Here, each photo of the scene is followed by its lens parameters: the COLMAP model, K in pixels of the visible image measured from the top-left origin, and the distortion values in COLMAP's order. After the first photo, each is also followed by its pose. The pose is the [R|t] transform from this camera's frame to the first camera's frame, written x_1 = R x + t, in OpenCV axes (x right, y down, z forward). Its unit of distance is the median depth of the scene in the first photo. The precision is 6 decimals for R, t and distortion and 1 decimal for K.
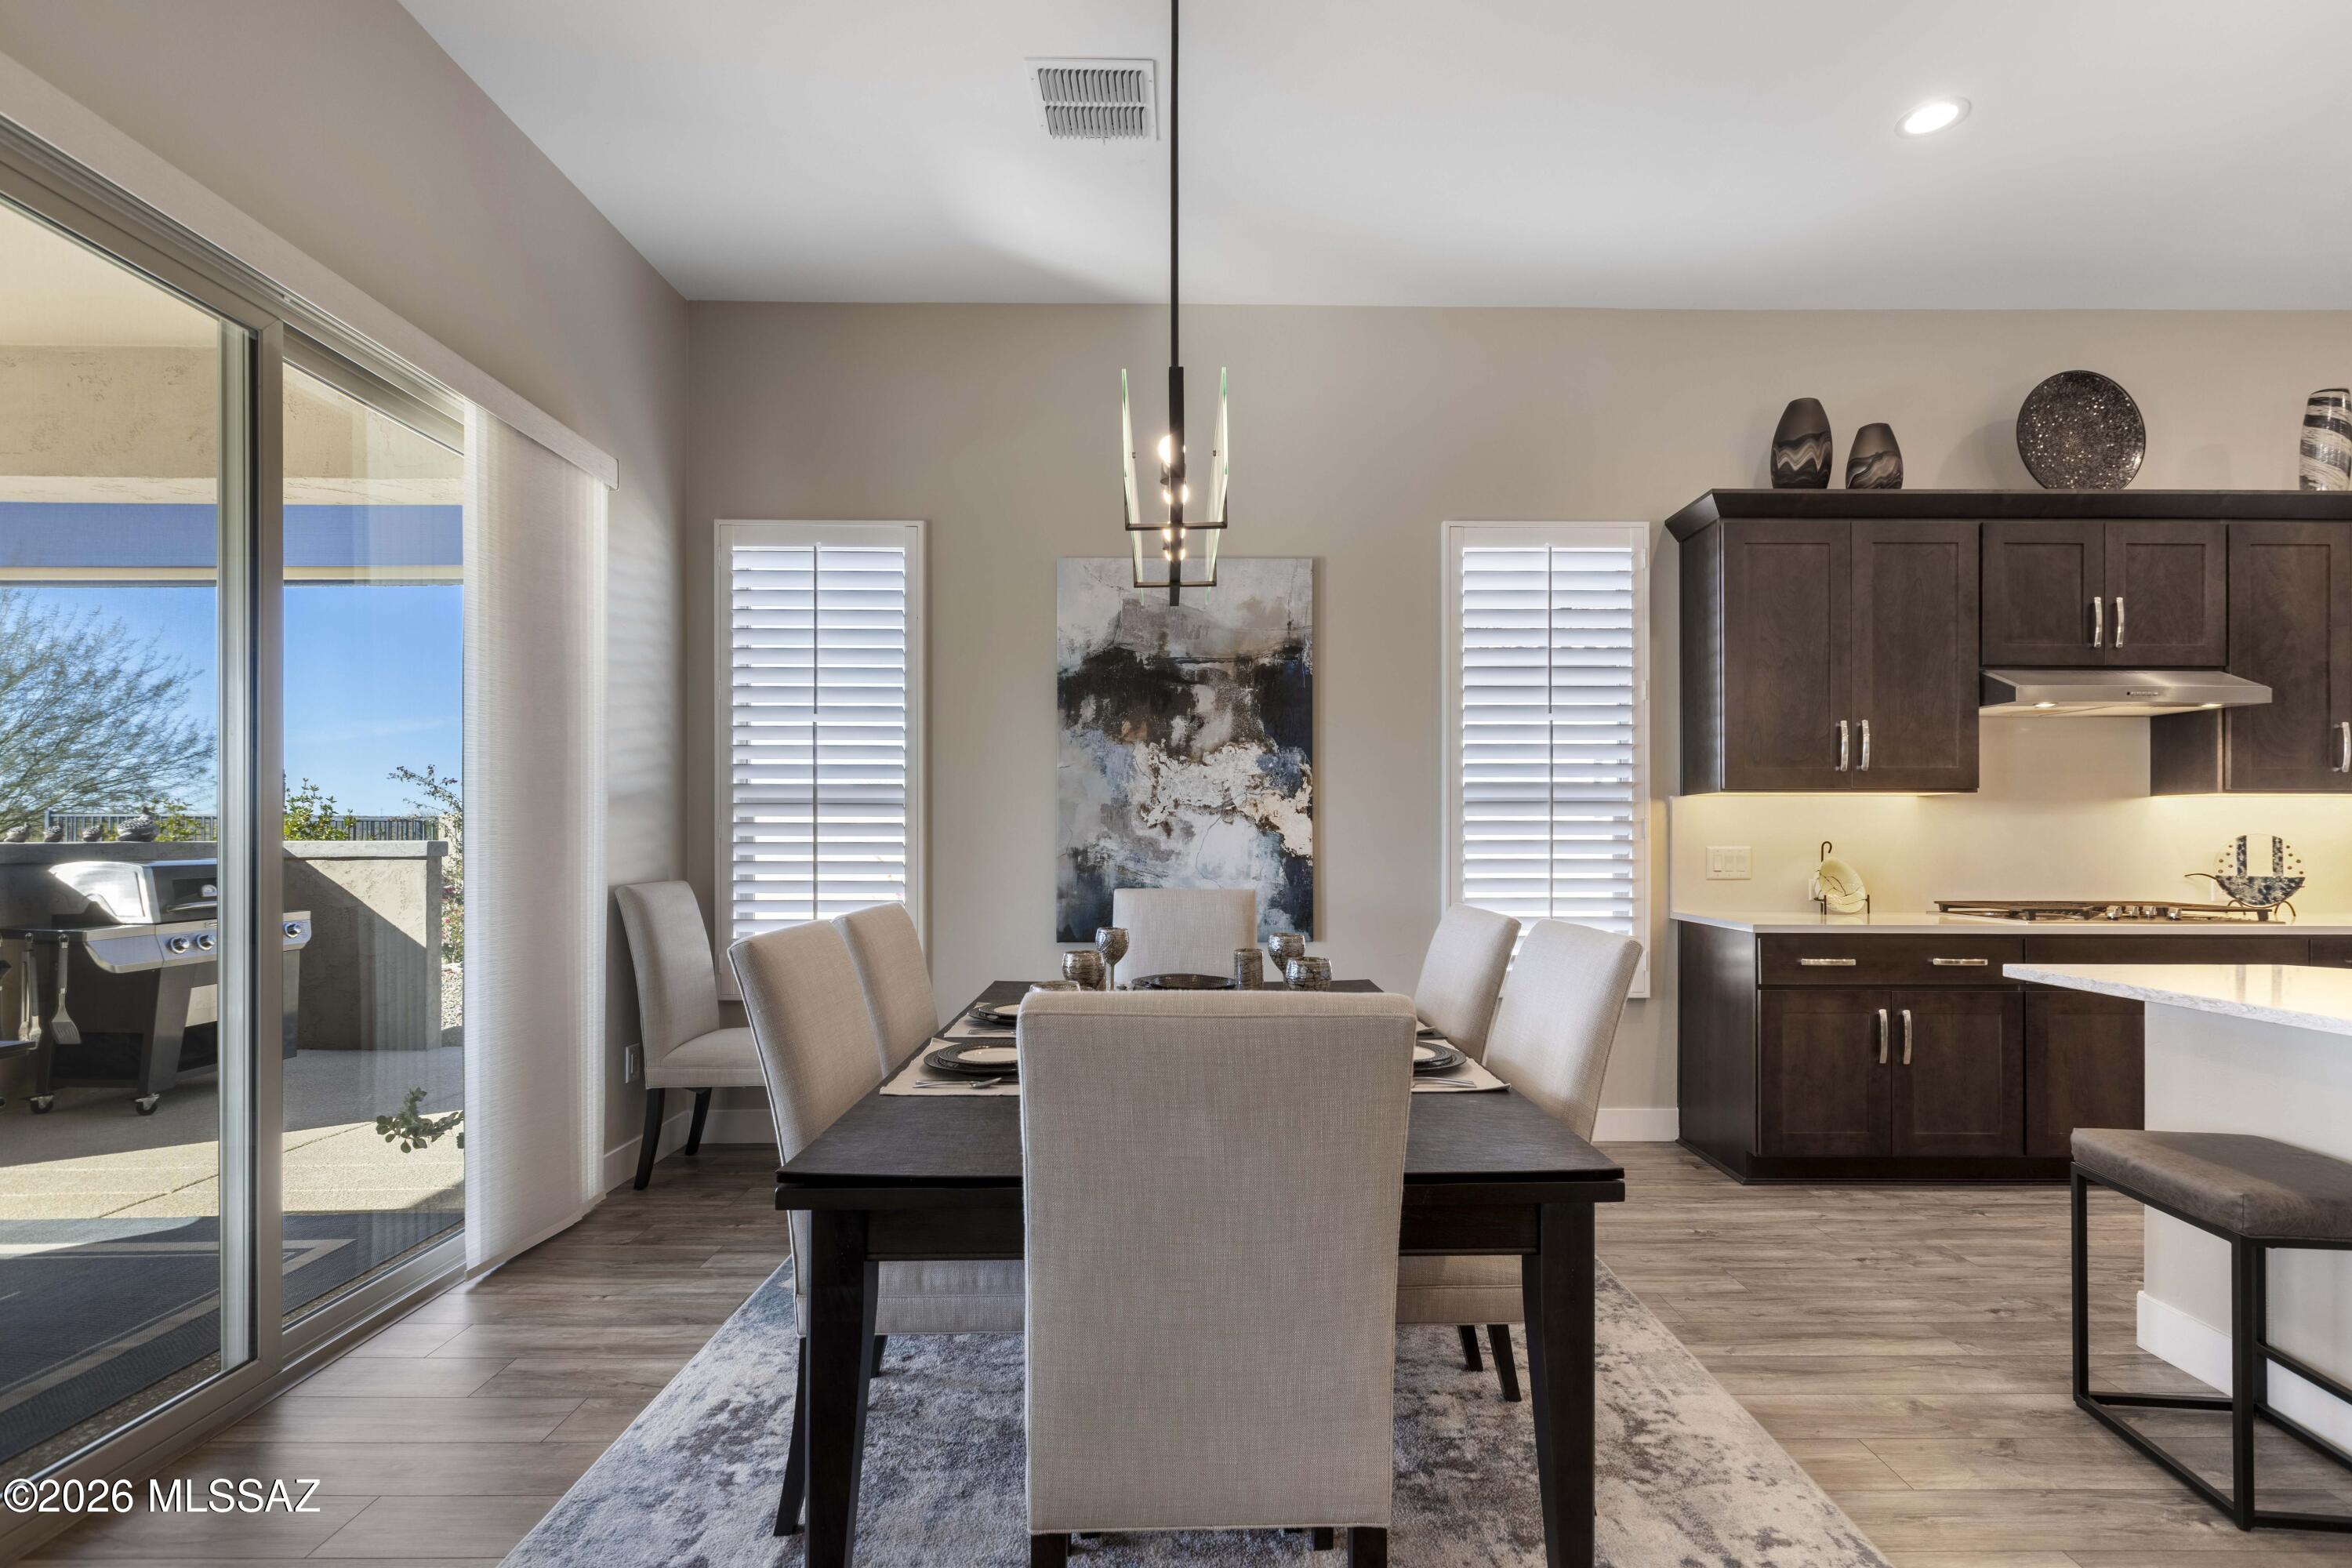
lens RADIAL K [[1094.8, 0, 1179.9], [0, 1094.8, 828.0], [0, 0, 1]] dist [0.001403, 0.001094]
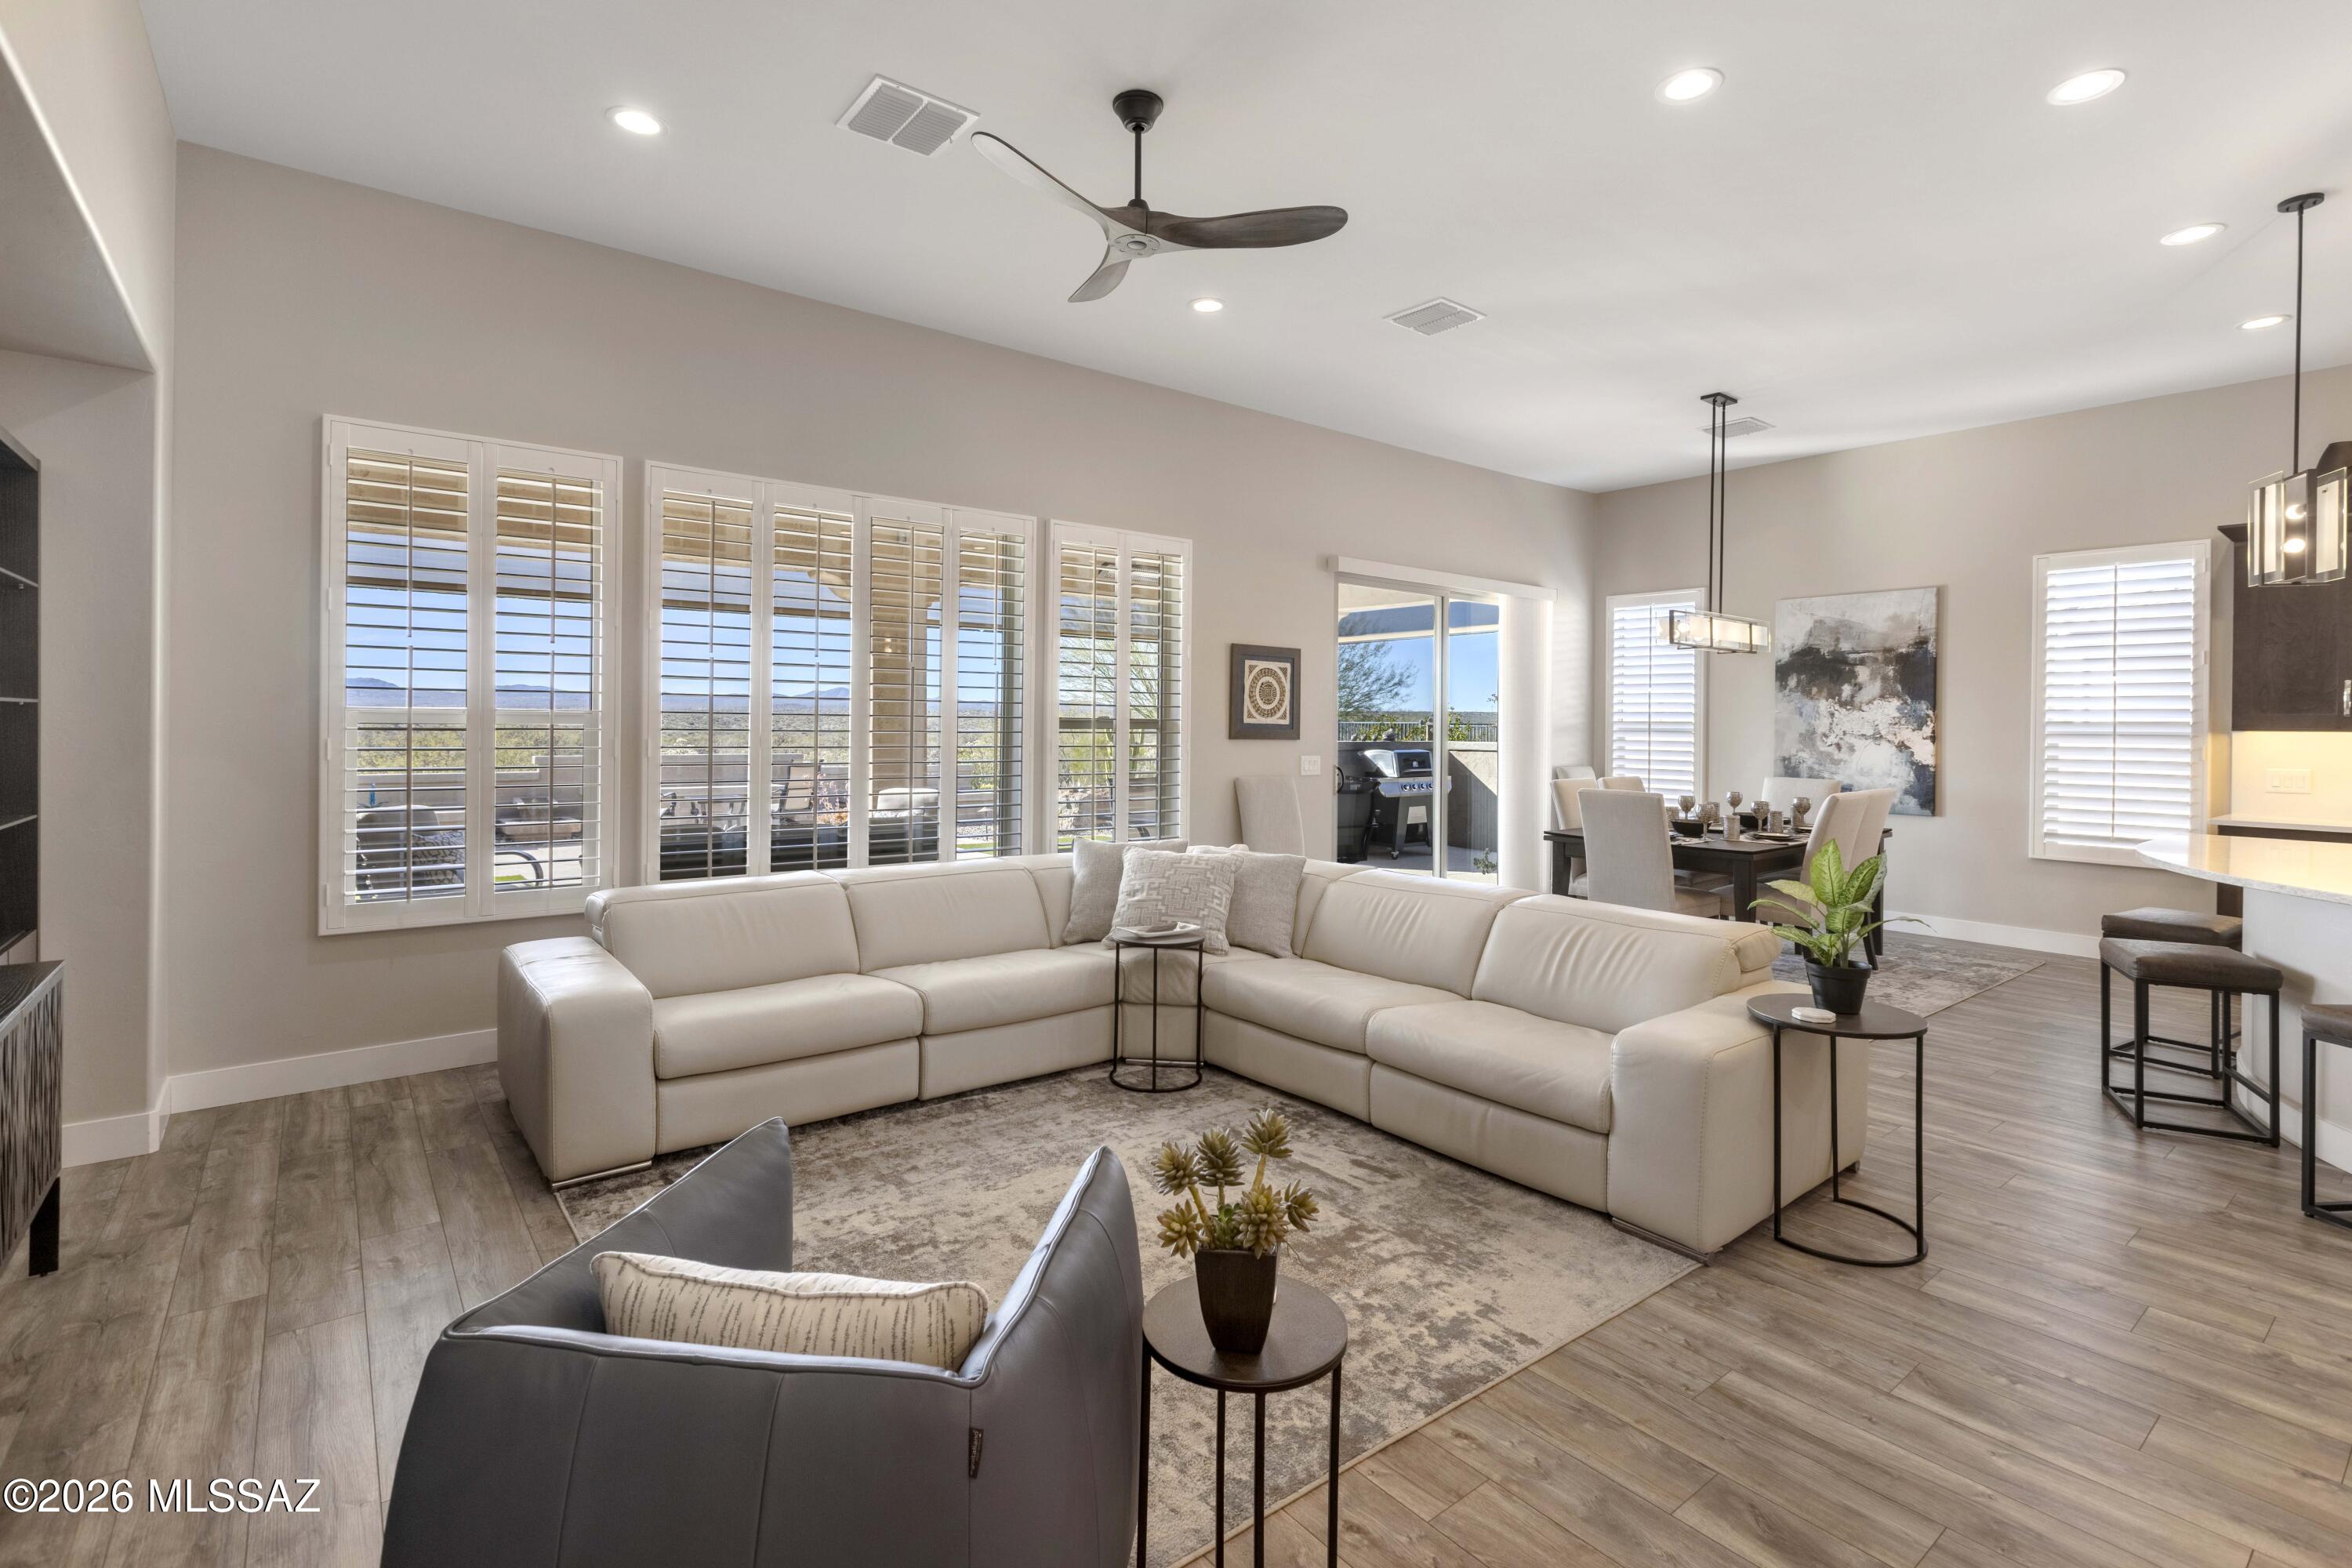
lens RADIAL K [[1096.1, 0, 1178.4], [0, 1096.1, 721.3], [0, 0, 1]] dist [-0.000754, -0.000113]
pose [[0.611637, 0.002850, -0.791133, 0.741922], [-0.006051, 0.999981, -0.001076, -0.032914], [0.791115, 0.005445, 0.611643, -0.944092]]
